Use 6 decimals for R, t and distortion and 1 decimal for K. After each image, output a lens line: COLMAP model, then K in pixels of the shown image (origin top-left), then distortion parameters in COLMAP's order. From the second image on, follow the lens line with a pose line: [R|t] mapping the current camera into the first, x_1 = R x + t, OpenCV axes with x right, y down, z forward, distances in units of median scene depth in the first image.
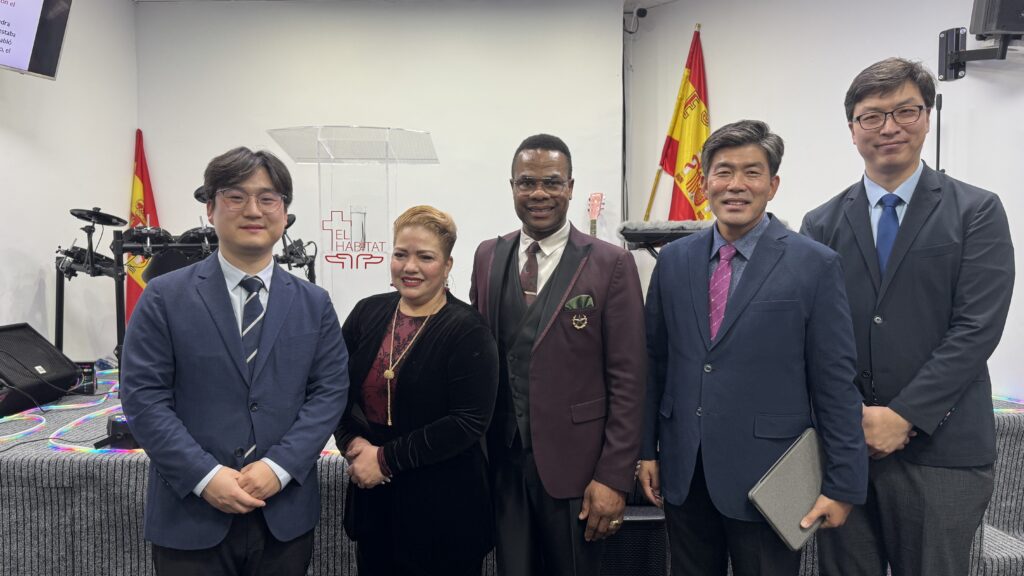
lens RADIAL K [[734.9, 0, 507.5], [0, 734.9, 291.3], [0, 0, 1]] dist [0.113734, -0.145849]
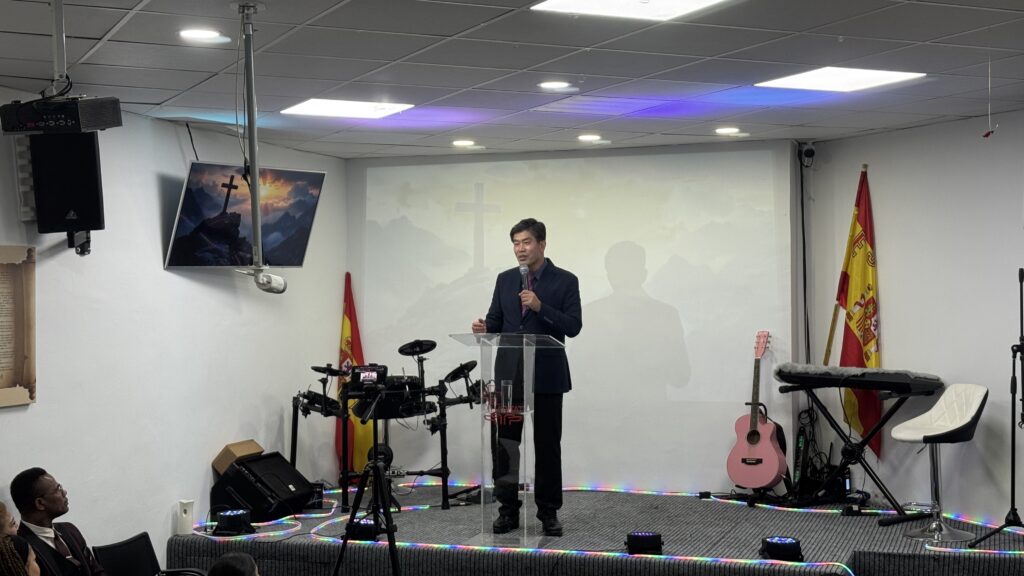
lens RADIAL K [[1458.6, 0, 514.0], [0, 1458.6, 291.1], [0, 0, 1]] dist [0.173512, -0.026534]
pose [[0.958181, -0.006759, -0.286084, 0.389206], [-0.008250, 0.998653, -0.051224, -0.087823], [0.286045, 0.051442, 0.956834, -1.074331]]
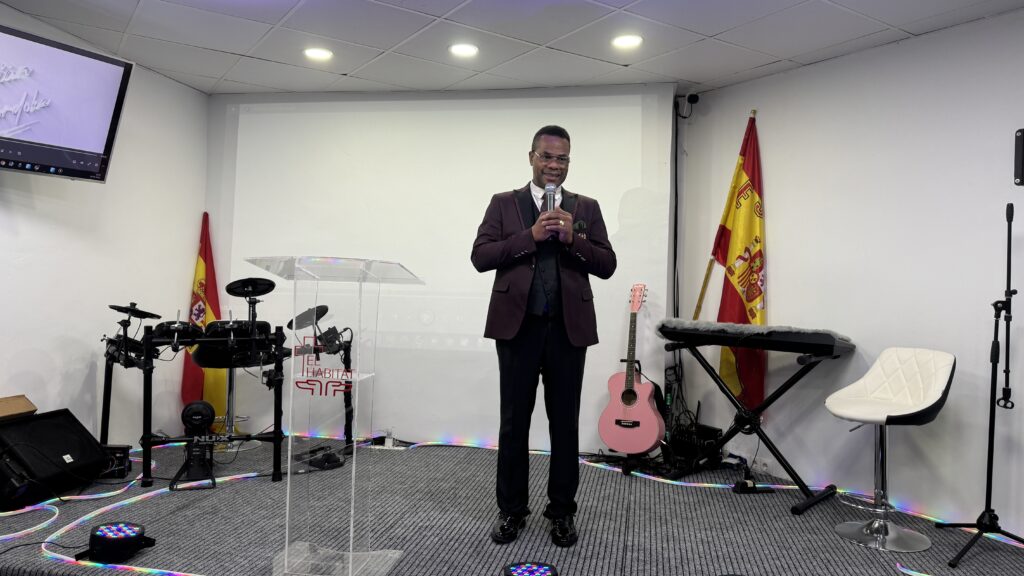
lens RADIAL K [[734.9, 0, 507.5], [0, 734.9, 291.3], [0, 0, 1]] dist [0.113734, -0.145849]
pose [[0.986568, 0.029634, -0.160641, 0.112339], [-0.037253, 0.998309, -0.044621, -0.079826], [0.159047, 0.050006, 0.986004, 0.034735]]
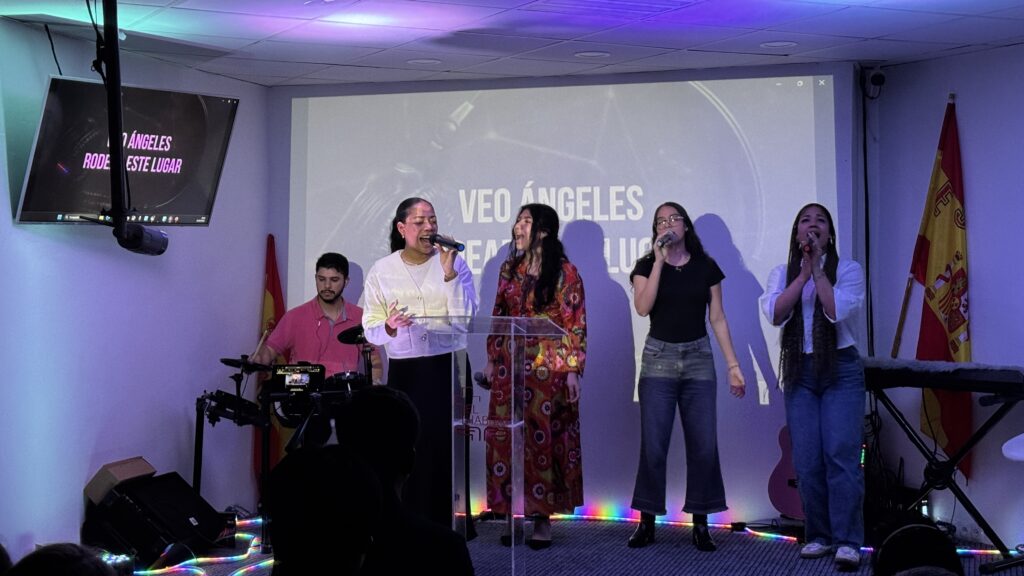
lens RADIAL K [[1616.8, 0, 512.0], [0, 1616.8, 288.0], [0, 0, 1]] dist [0.155431, 0.051170]
pose [[0.966901, 0.000768, -0.255151, 0.261202], [-0.010640, 0.999247, -0.037311, -0.098433], [0.254930, 0.038791, 0.966181, -0.762549]]
